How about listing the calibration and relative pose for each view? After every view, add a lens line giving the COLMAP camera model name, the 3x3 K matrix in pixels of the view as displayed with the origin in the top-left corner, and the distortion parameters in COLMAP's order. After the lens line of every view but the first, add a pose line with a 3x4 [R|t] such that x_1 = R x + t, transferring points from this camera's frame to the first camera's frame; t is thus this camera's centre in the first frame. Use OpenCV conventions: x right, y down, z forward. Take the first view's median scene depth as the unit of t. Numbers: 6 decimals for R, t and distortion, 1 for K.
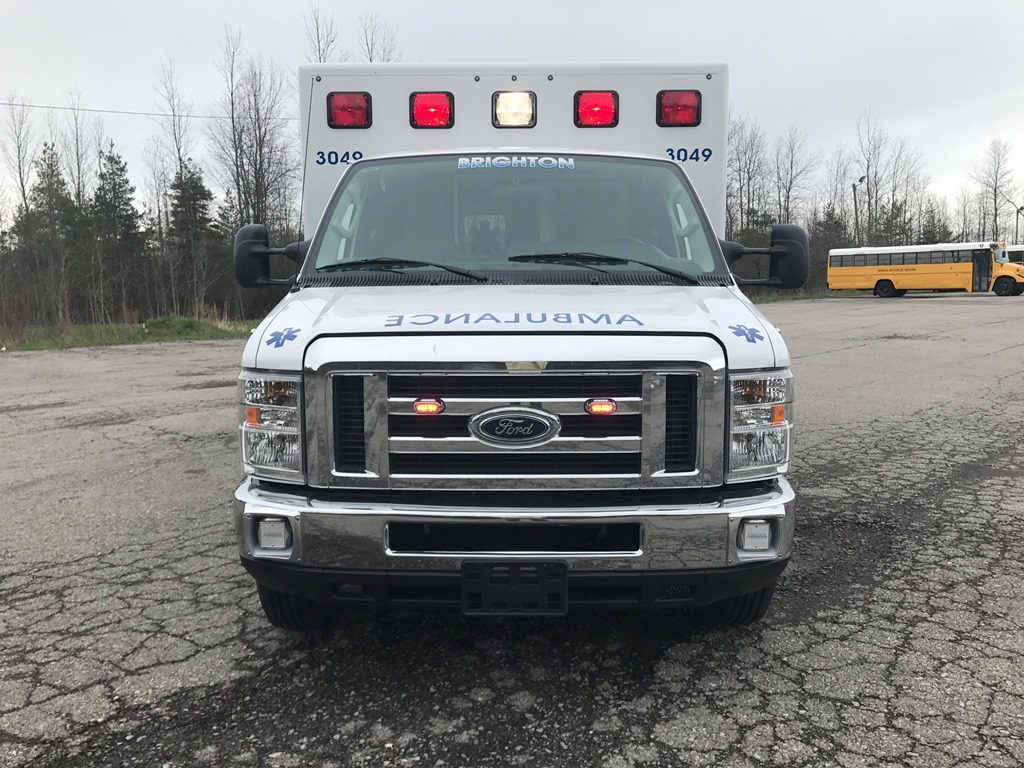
lens RADIAL K [[855.7, 0, 507.9], [0, 855.7, 381.9], [0, 0, 1]] dist [0.009098, -0.003852]
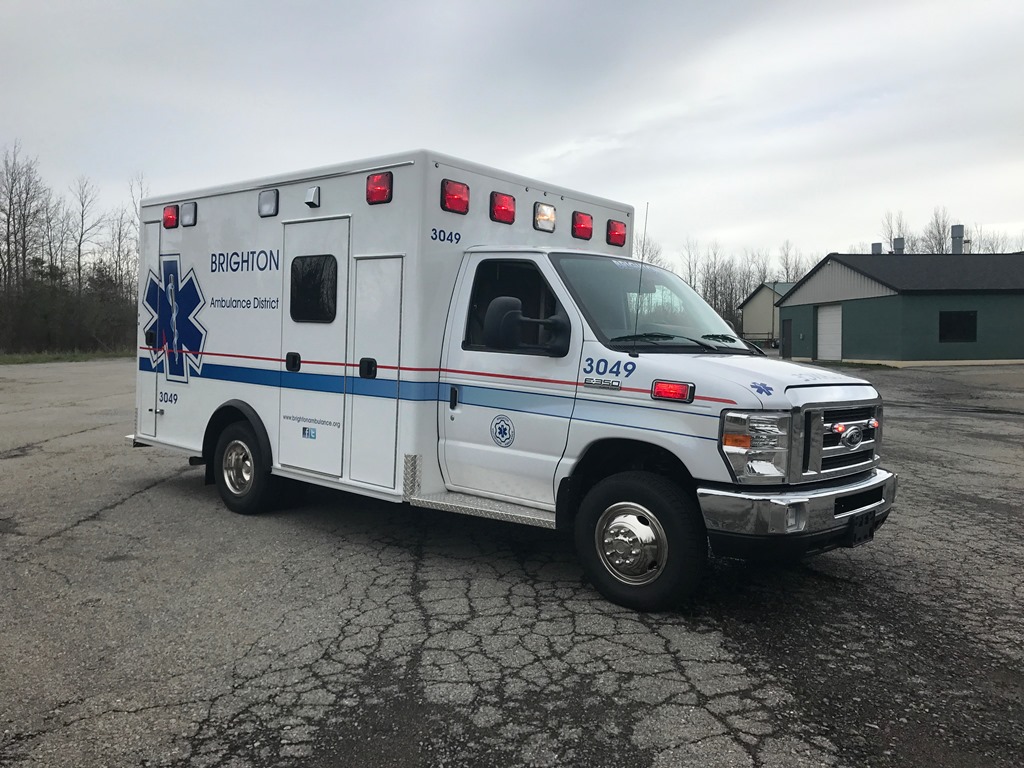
lens RADIAL K [[855.7, 0, 507.9], [0, 855.7, 381.9], [0, 0, 1]] dist [0.009098, -0.003852]
pose [[0.651678, -0.004059, 0.758485, -1.323876], [0.055085, 0.997598, -0.041989, -0.020562], [-0.756493, 0.069145, 0.650337, 0.274007]]
